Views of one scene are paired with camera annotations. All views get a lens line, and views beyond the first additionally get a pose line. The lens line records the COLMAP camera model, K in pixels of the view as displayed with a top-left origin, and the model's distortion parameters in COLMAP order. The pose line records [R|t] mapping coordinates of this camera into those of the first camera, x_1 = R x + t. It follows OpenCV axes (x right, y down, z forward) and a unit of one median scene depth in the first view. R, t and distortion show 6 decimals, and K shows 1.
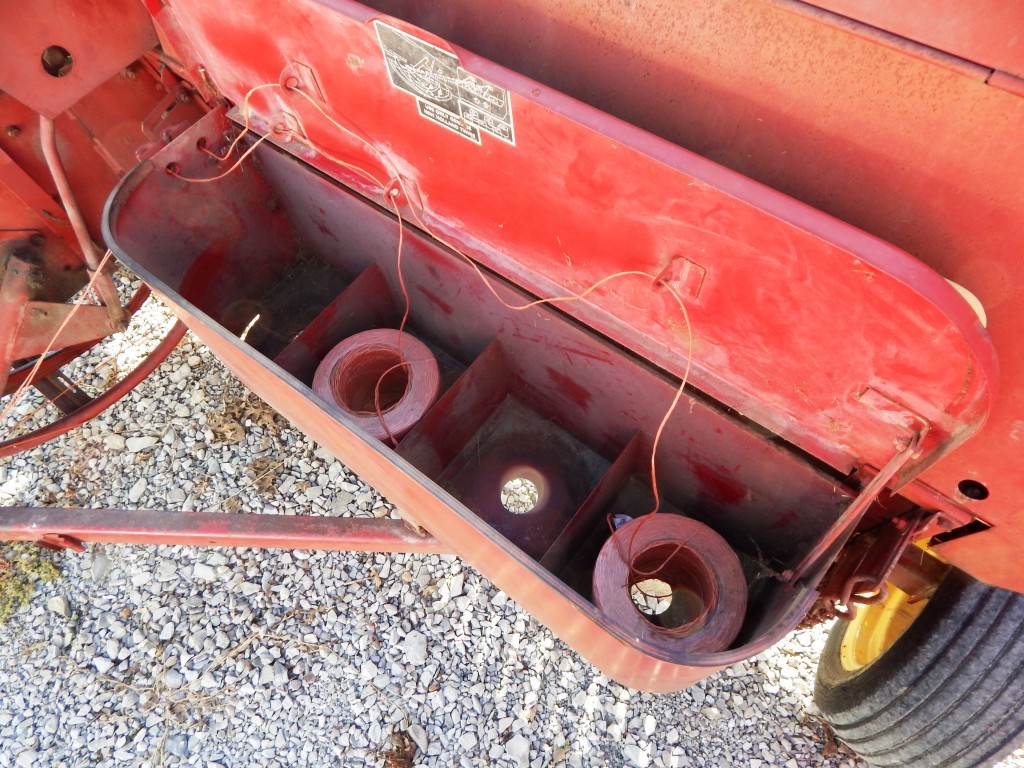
lens RADIAL K [[670.2, 0, 510.7], [0, 670.2, 378.9], [0, 0, 1]] dist [0.002508, -0.001121]
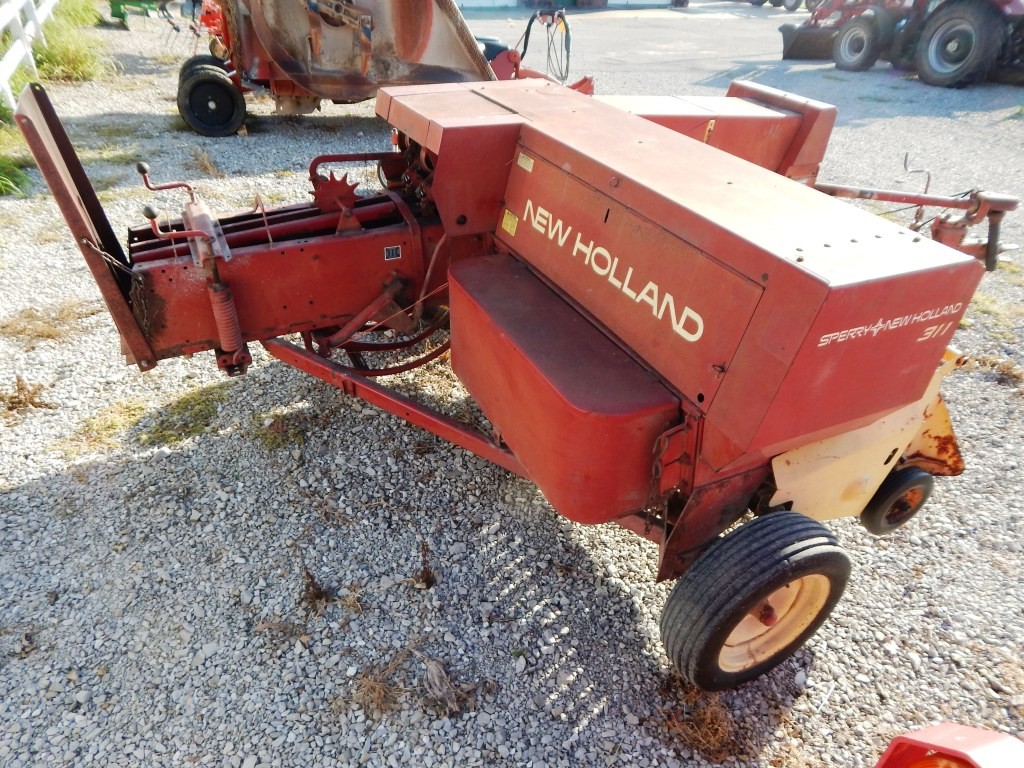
lens RADIAL K [[670.2, 0, 510.7], [0, 670.2, 378.9], [0, 0, 1]] dist [0.002508, -0.001121]
pose [[0.893131, 0.341576, -0.292649, 0.328470], [-0.438316, 0.806993, -0.395780, 0.664954], [0.100977, 0.481756, 0.870468, -0.663627]]
